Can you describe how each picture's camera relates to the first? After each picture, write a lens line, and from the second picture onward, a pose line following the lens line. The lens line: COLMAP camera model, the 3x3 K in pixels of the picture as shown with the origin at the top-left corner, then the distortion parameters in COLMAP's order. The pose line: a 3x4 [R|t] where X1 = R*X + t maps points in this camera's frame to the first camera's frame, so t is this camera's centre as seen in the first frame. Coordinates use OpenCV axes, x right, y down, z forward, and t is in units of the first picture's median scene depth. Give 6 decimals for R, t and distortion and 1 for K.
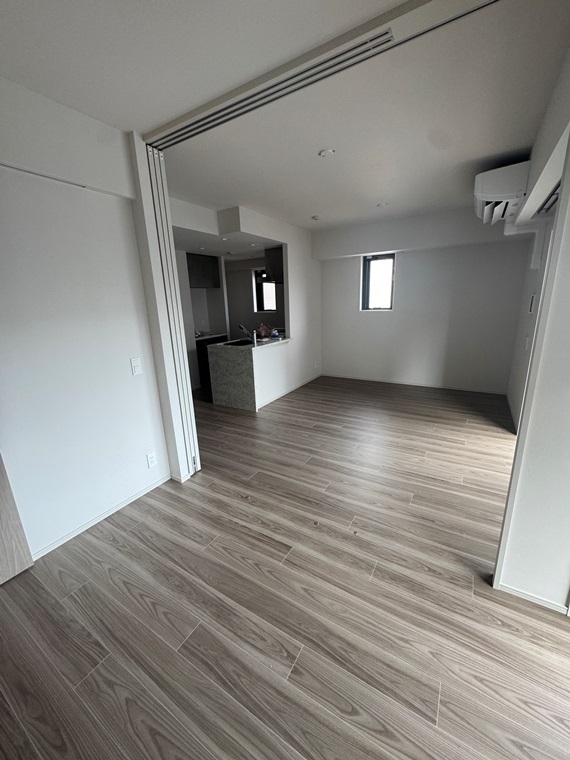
lens RADIAL K [[302.8, 0, 285.0], [0, 302.8, 380.0], [0, 0, 1]] dist [0.000694, 0.000021]
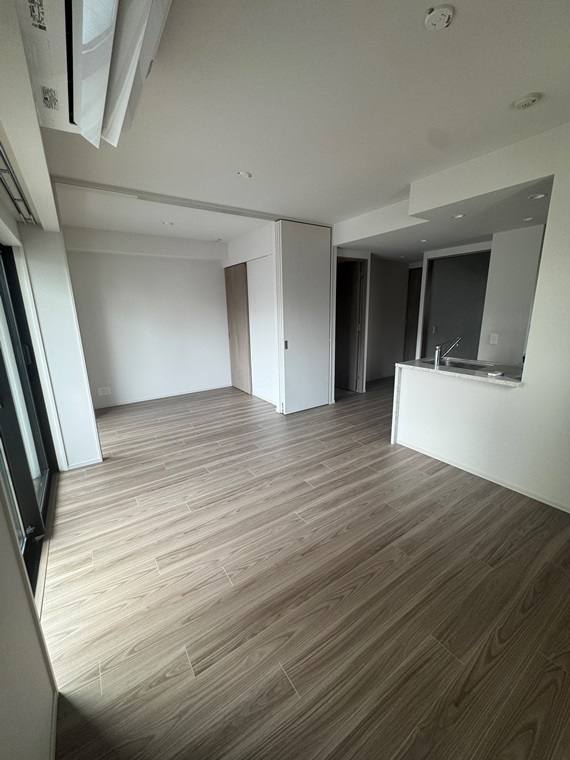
lens RADIAL K [[302.8, 0, 285.0], [0, 302.8, 380.0], [0, 0, 1]] dist [0.000694, 0.000021]
pose [[-0.415507, 0.251805, -0.874041, 1.141645], [-0.197869, 0.912883, 0.357060, -0.463759], [0.887807, 0.321307, -0.329485, 1.621986]]
